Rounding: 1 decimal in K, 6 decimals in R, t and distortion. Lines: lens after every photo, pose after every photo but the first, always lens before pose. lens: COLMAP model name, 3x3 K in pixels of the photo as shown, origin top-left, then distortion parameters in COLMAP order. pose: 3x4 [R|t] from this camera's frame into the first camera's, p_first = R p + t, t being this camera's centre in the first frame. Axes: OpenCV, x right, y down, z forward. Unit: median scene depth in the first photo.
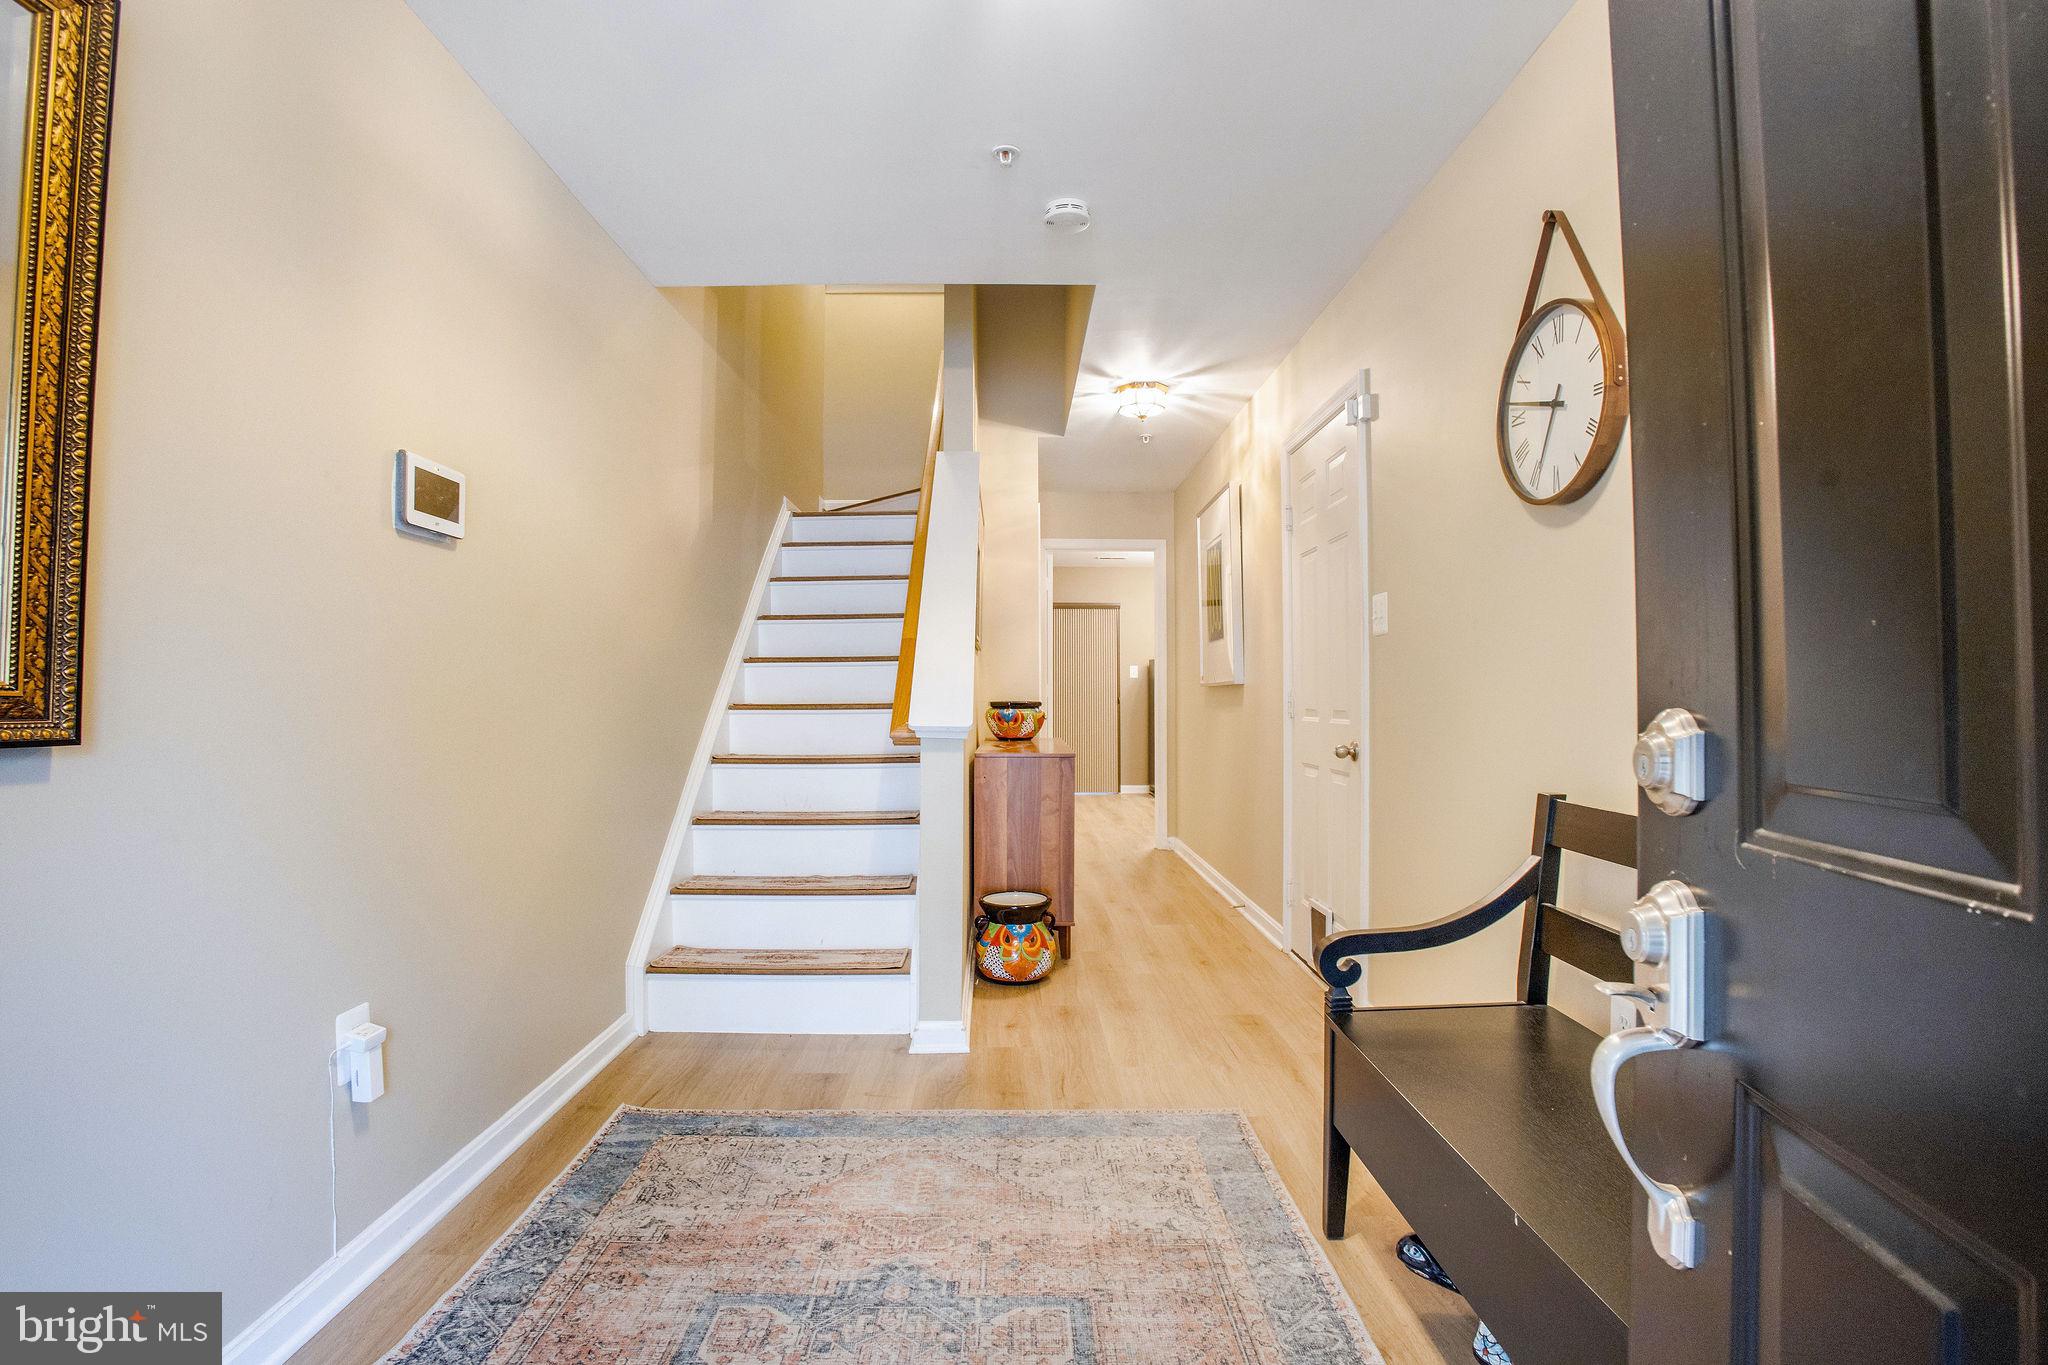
lens RADIAL K [[931.7, 0, 1024.0], [0, 931.7, 682.5], [0, 0, 1]] dist [-0.070226, 0.024213]
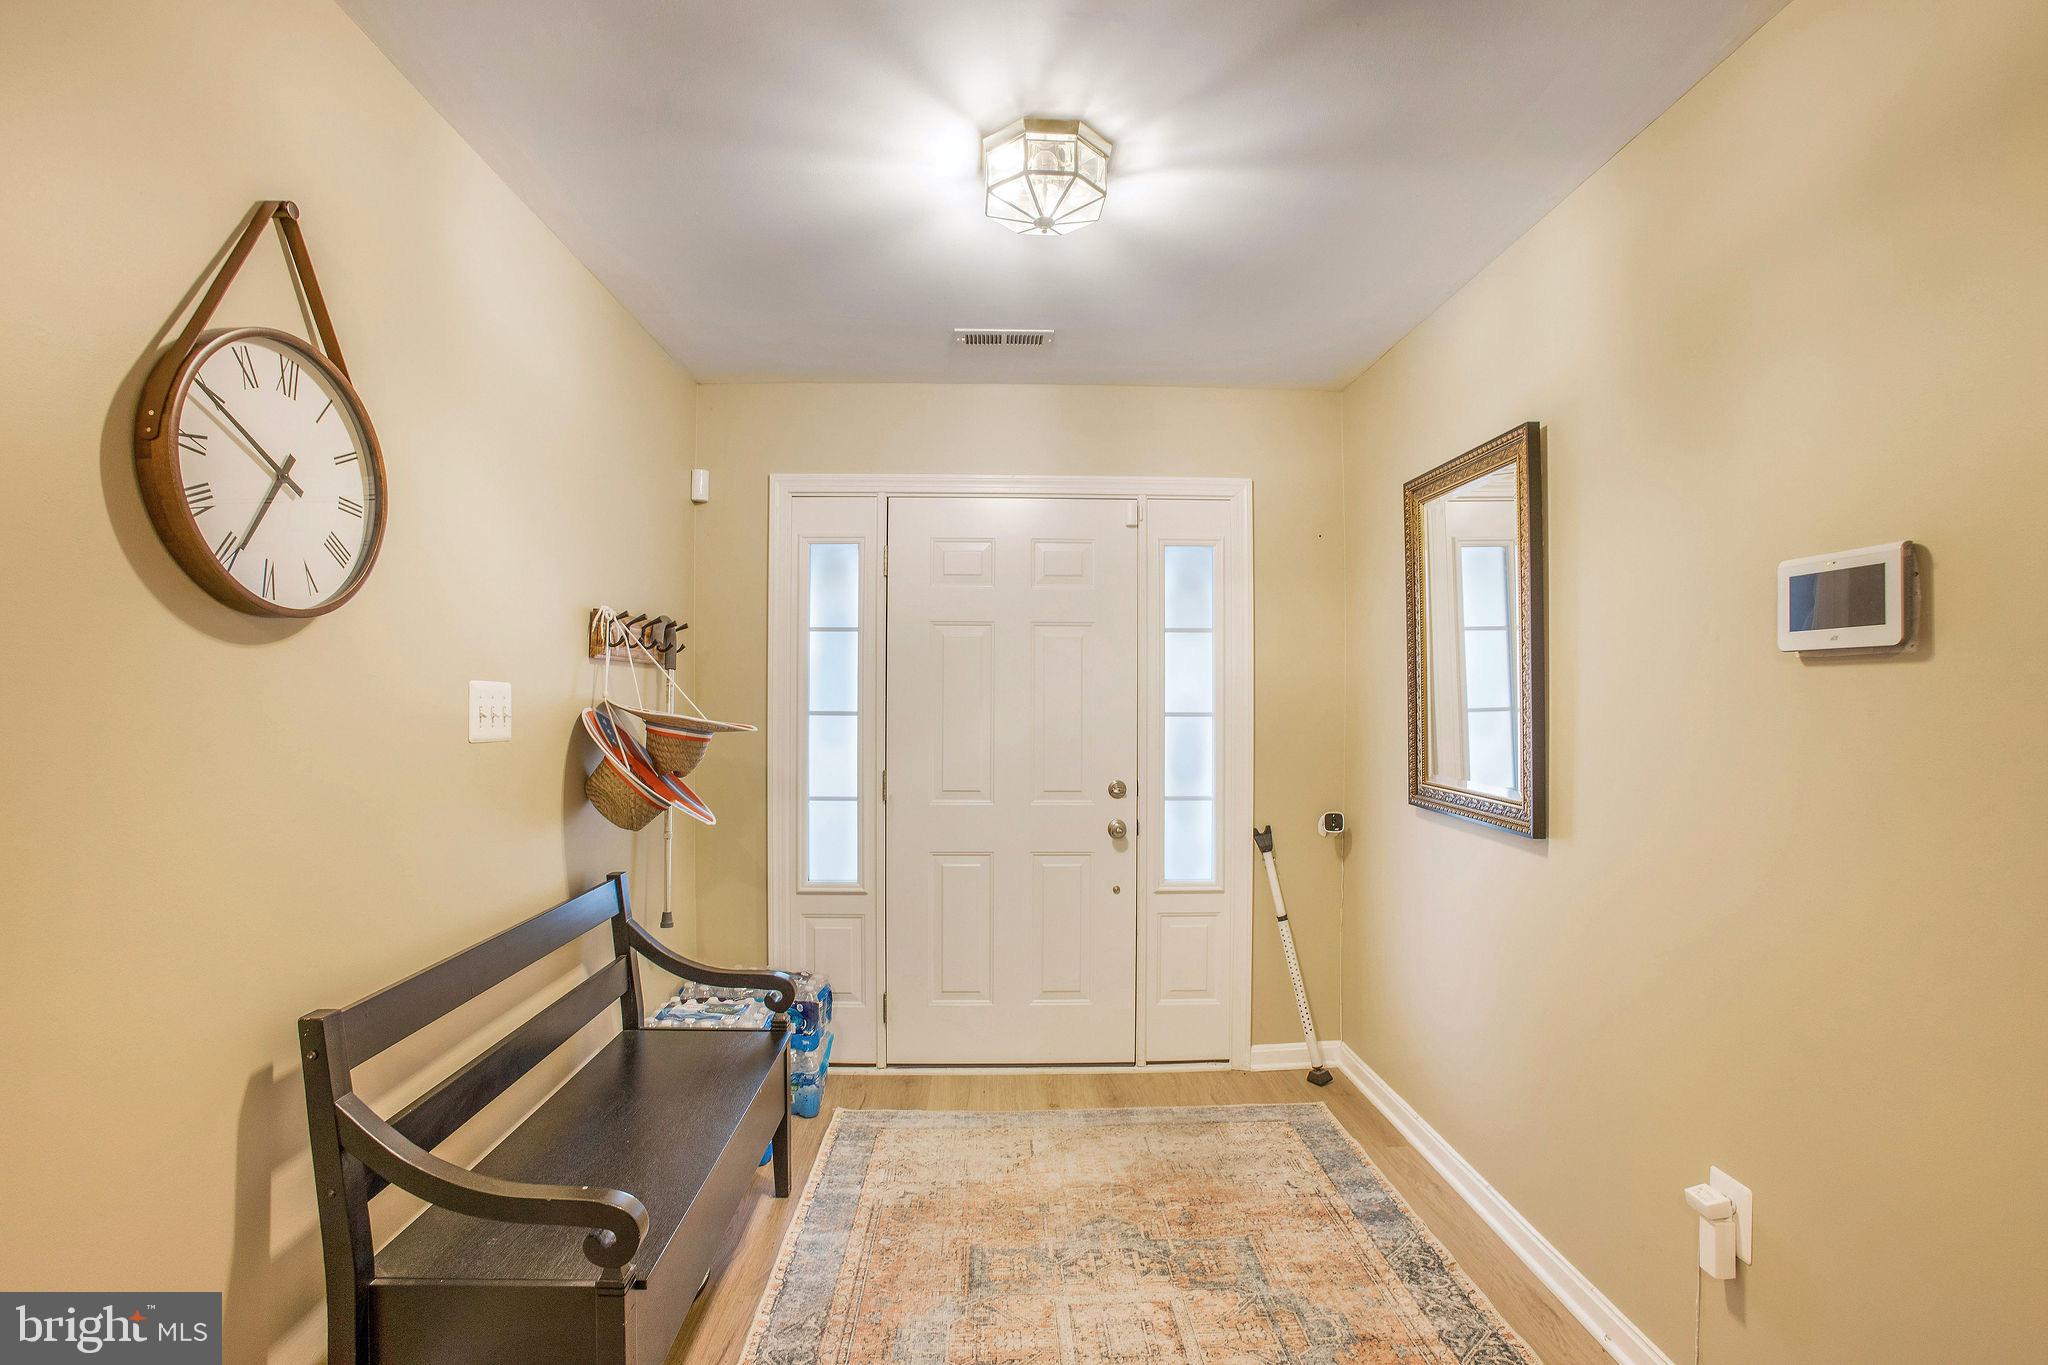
lens RADIAL K [[931.7, 0, 1024.0], [0, 931.7, 682.5], [0, 0, 1]] dist [-0.070226, 0.024213]
pose [[-0.999817, -0.001748, -0.019062, 0.007449], [-0.001143, 0.999497, -0.031695, -0.119443], [0.019108, -0.031667, -0.999316, 1.717790]]
